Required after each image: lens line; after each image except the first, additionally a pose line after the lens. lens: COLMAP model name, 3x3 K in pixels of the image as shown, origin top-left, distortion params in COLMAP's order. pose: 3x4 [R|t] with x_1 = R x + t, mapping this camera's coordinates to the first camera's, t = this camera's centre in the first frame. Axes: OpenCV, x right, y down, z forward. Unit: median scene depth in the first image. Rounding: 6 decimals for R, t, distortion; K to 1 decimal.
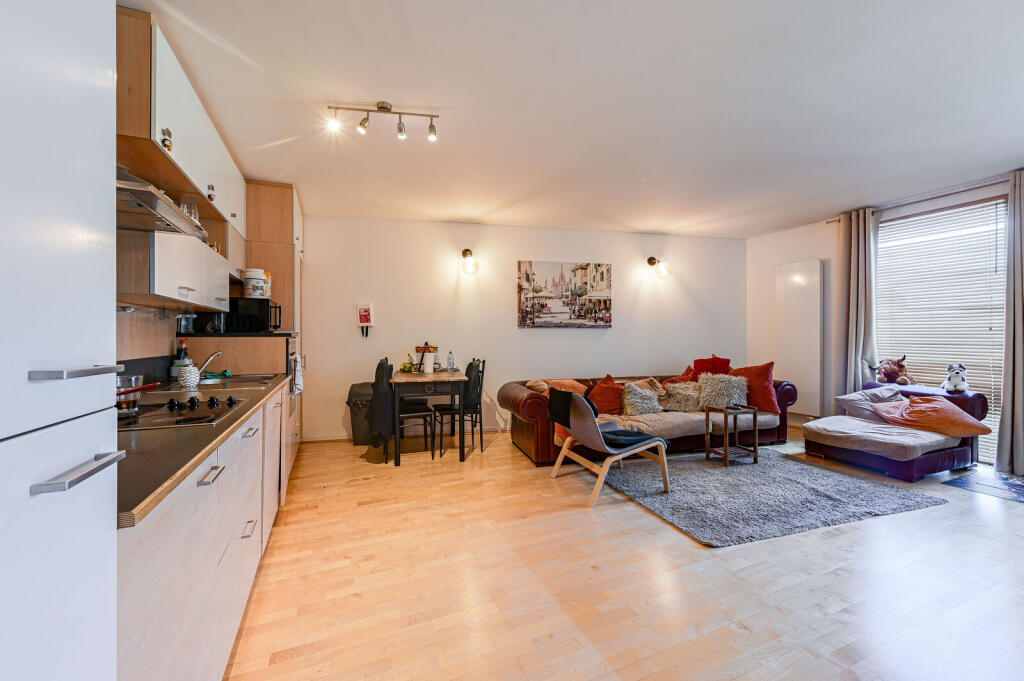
lens RADIAL K [[408.1, 0, 512.0], [0, 408.1, 340.5], [0, 0, 1]] dist [-0.000095, -0.000008]
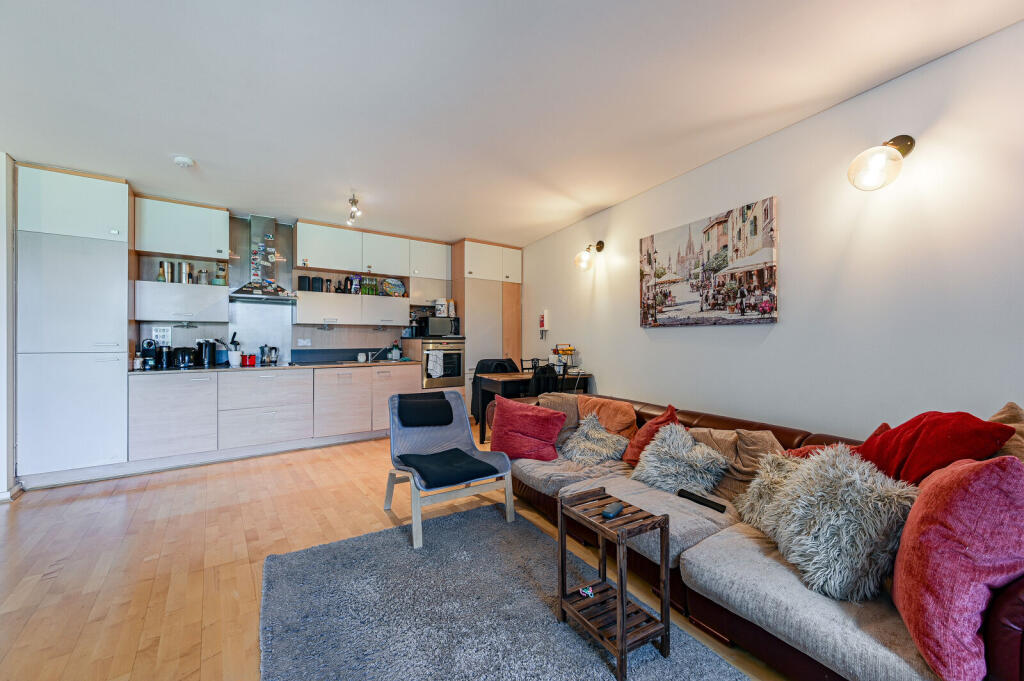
lens RADIAL K [[408.1, 0, 512.0], [0, 408.1, 340.5], [0, 0, 1]] dist [-0.000095, -0.000008]
pose [[0.221769, 0.005480, -0.975084, 0.678327], [-0.010155, 0.999943, 0.003310, -0.007842], [0.975046, 0.009168, 0.221812, 0.585306]]
